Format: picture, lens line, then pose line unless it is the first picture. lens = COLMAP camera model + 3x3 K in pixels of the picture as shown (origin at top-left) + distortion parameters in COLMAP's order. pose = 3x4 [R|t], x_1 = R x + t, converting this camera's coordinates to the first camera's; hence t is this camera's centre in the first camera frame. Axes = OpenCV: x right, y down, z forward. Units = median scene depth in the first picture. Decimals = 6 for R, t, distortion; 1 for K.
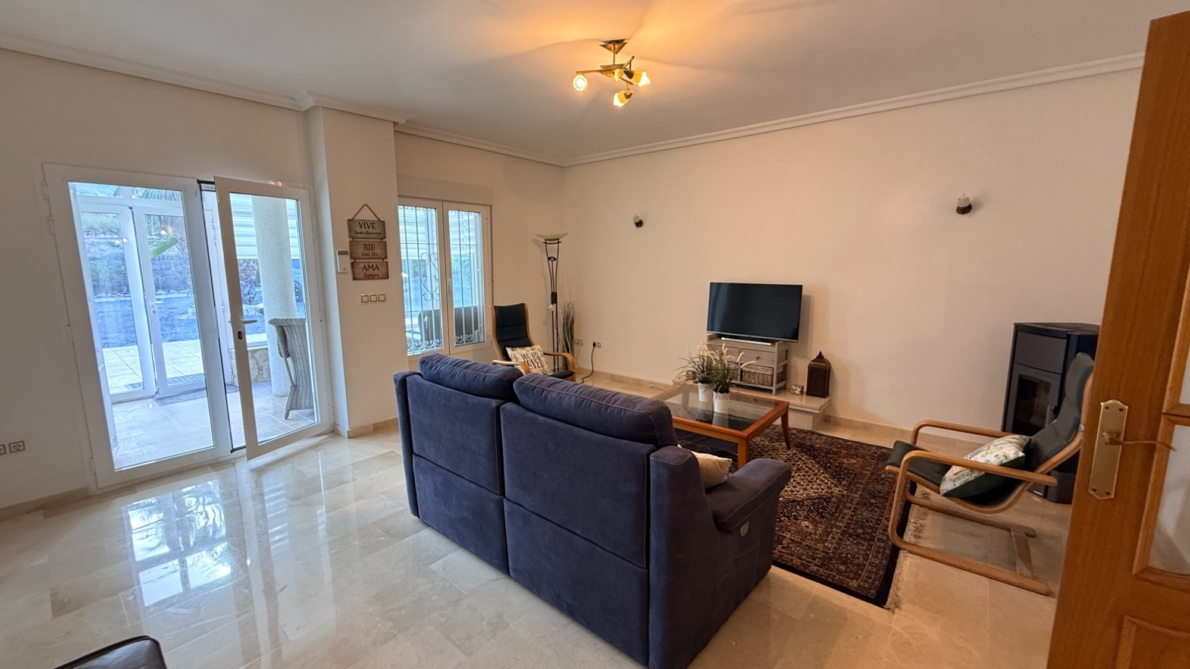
lens RADIAL K [[473.1, 0, 591.4], [0, 473.1, 330.3], [0, 0, 1]] dist [0.001238, 0.000134]
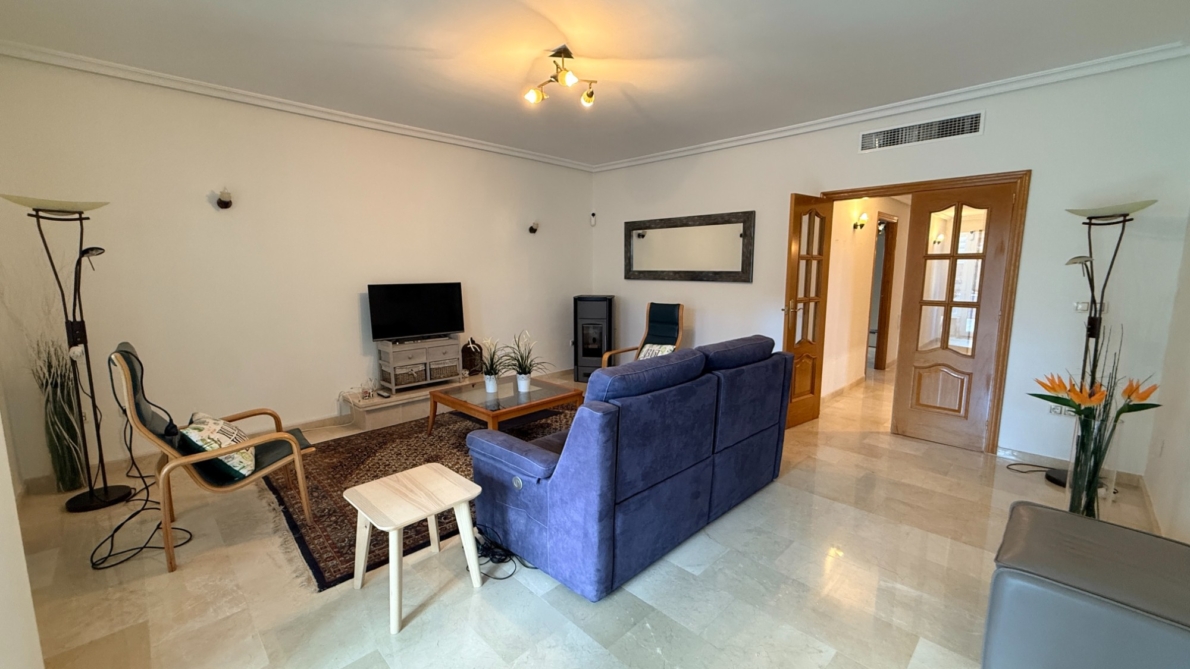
lens RADIAL K [[473.1, 0, 591.2], [0, 473.1, 333.7], [0, 0, 1]] dist [0.001238, 0.000134]
pose [[0.101776, -0.135872, 0.985485, -0.610161], [0.146988, 0.981810, 0.120185, -0.058626], [-0.983888, 0.132622, 0.119897, 0.512755]]
